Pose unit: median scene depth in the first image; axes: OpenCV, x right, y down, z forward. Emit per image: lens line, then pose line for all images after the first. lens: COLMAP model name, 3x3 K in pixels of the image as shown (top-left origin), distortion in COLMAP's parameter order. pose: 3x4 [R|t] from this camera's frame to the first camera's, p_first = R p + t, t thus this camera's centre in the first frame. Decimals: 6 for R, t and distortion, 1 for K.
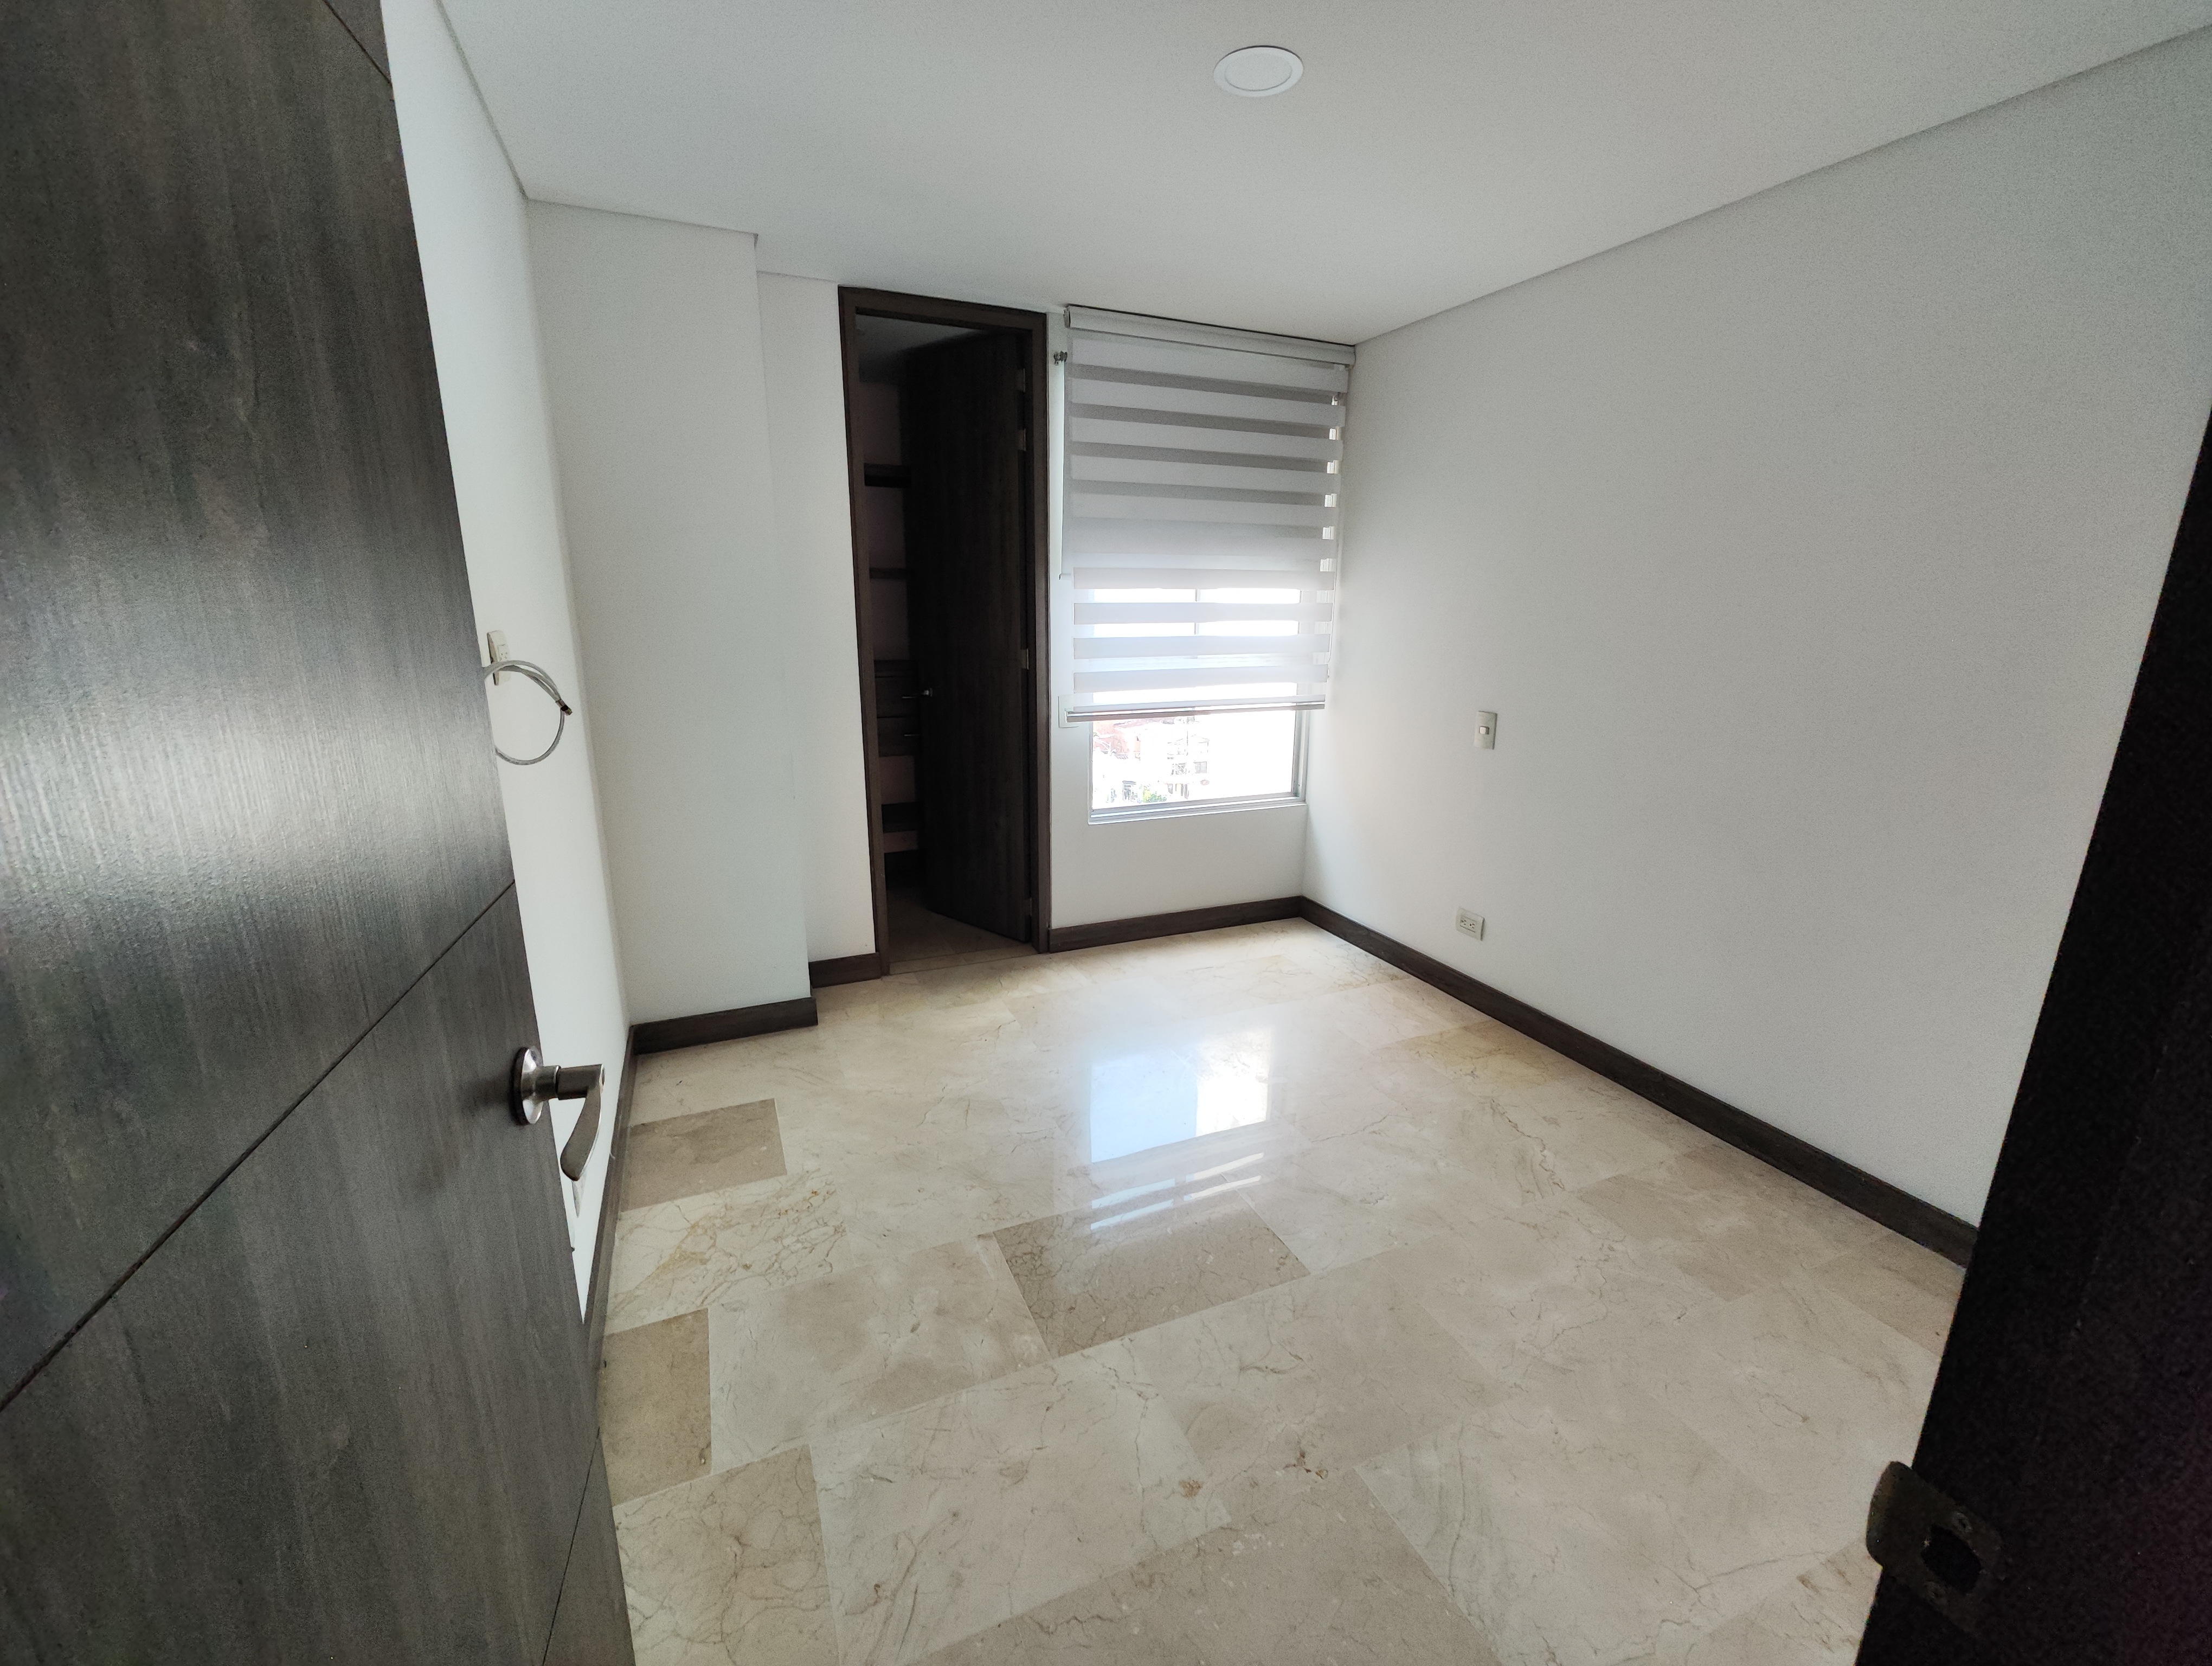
lens RADIAL K [[919.7, 0, 1100.8], [0, 919.7, 830.7], [0, 0, 1]] dist [-0.002534, 0.002552]
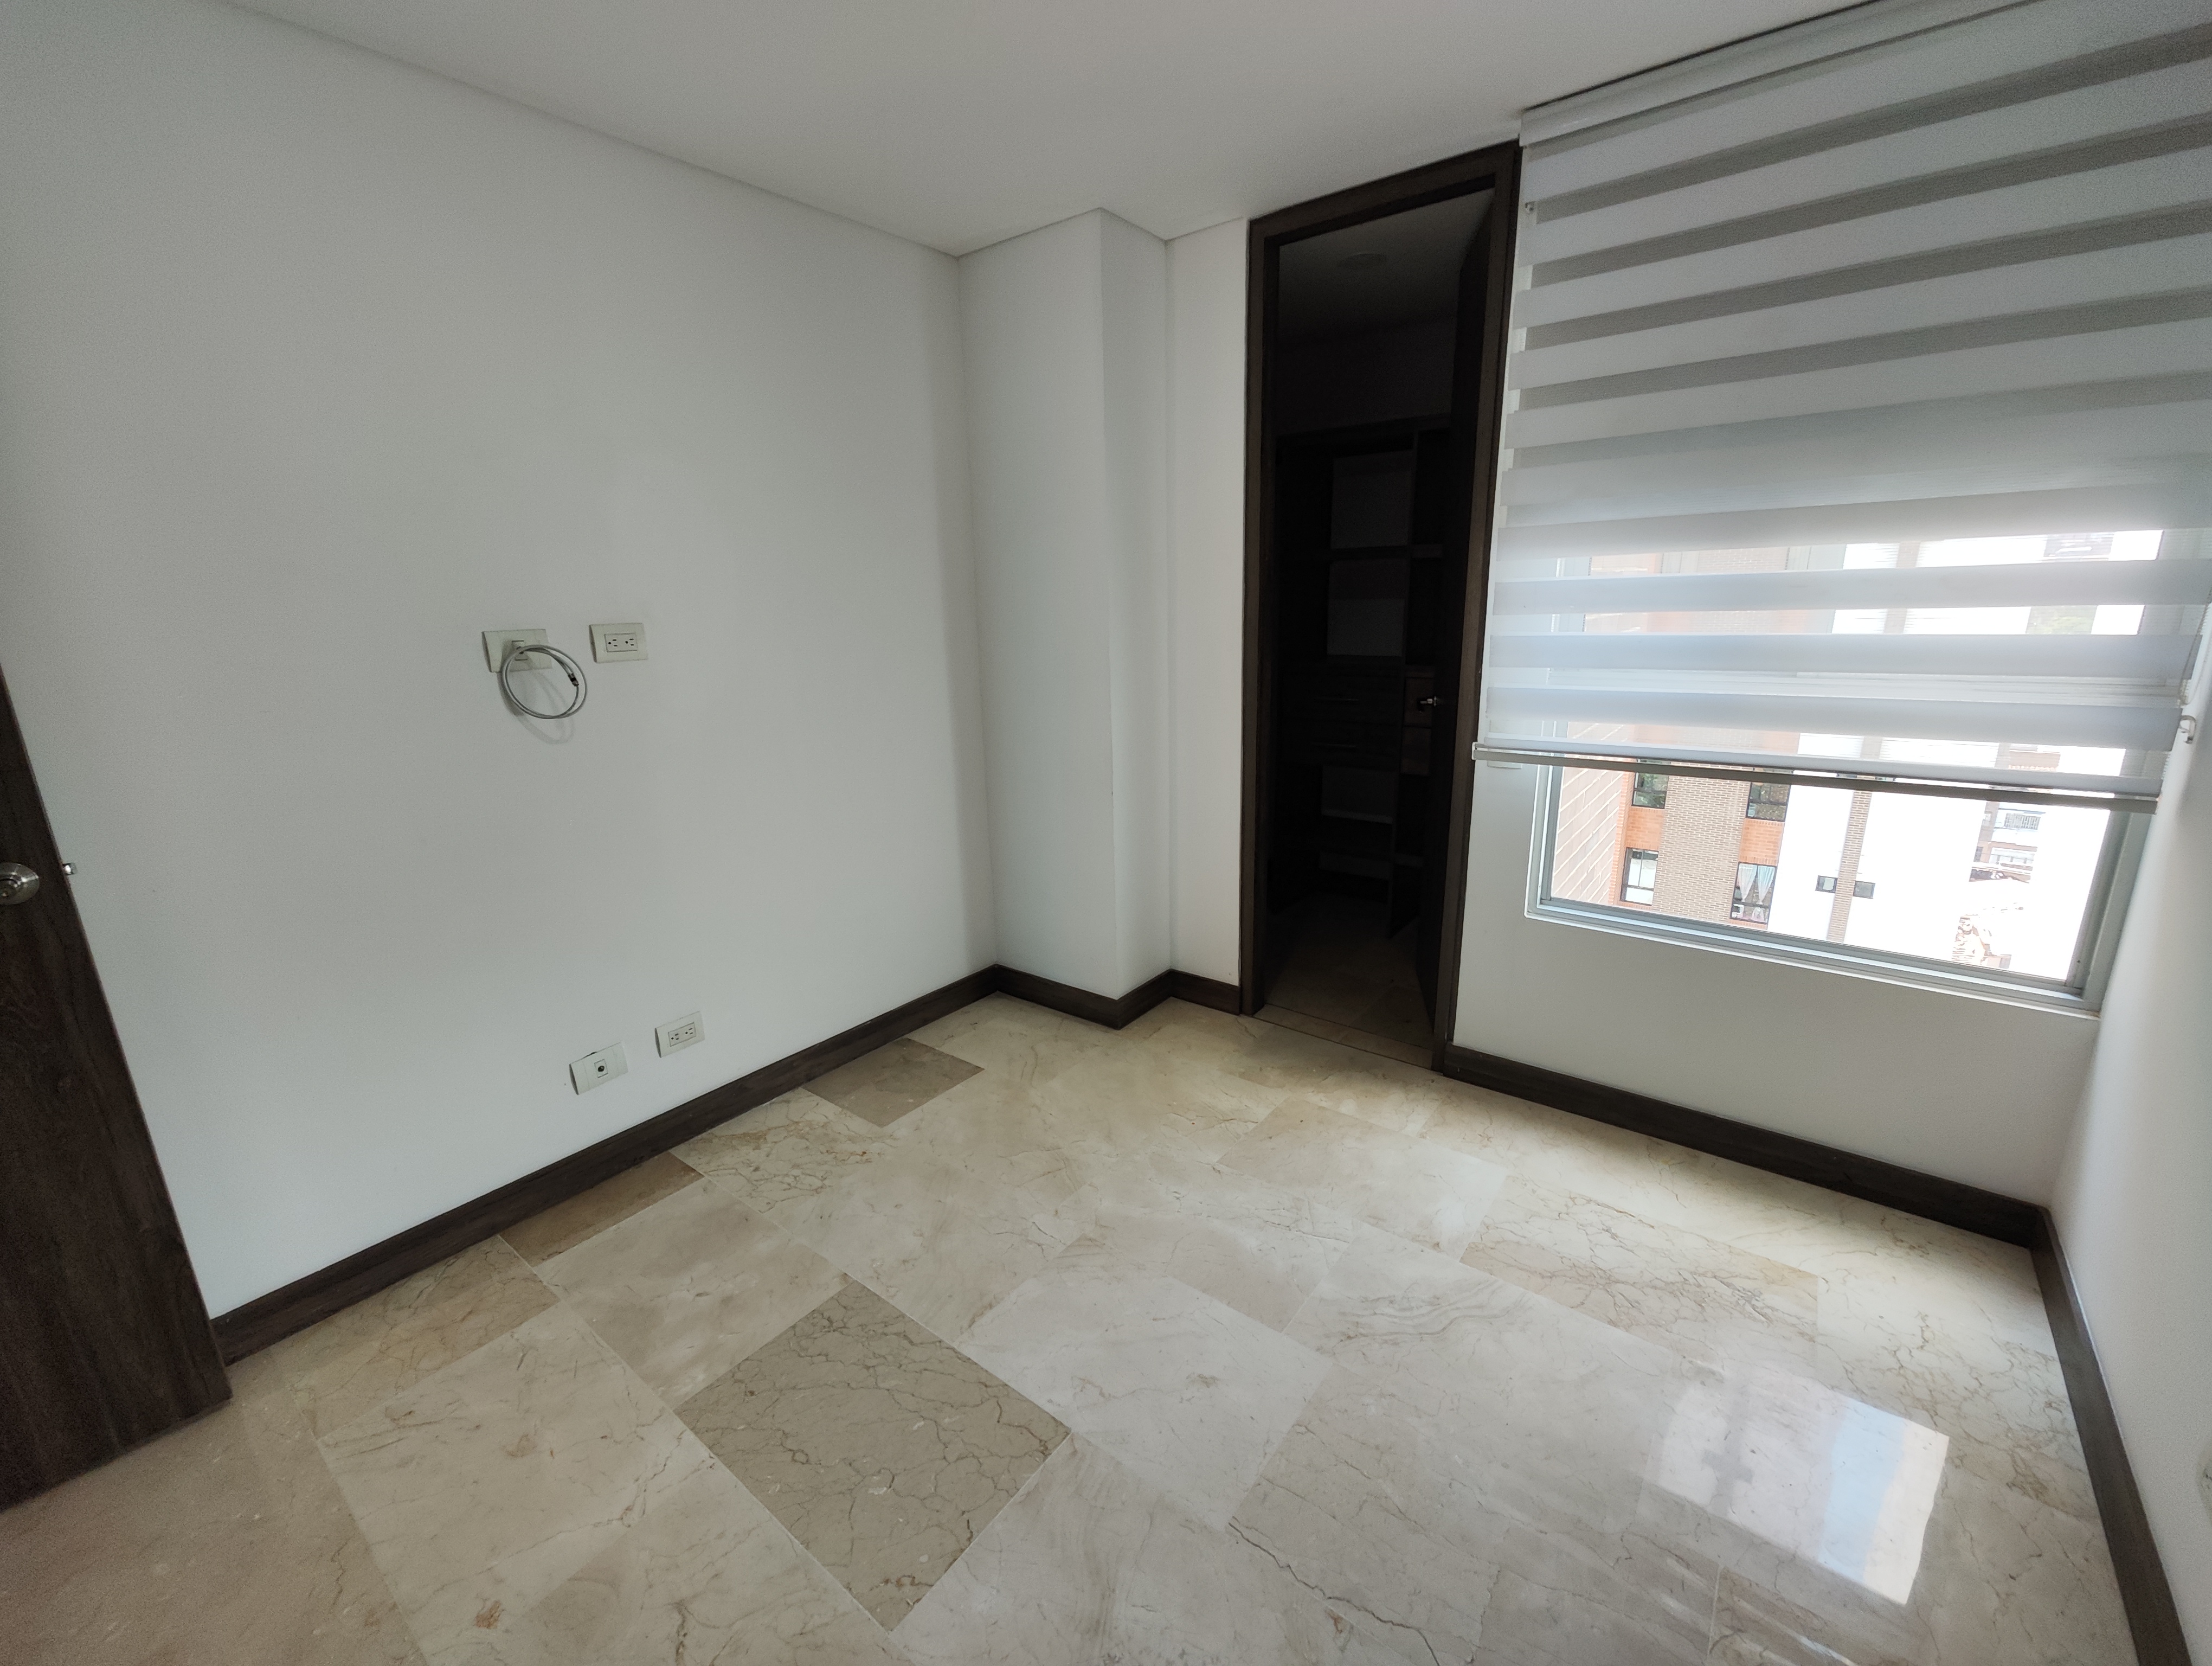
lens RADIAL K [[919.7, 0, 1100.8], [0, 919.7, 830.7], [0, 0, 1]] dist [-0.002534, 0.002552]
pose [[0.478477, 0.197824, -0.855526, 0.525382], [-0.186658, 0.974940, 0.121043, -0.119805], [0.858032, 0.101774, 0.503412, 0.530978]]
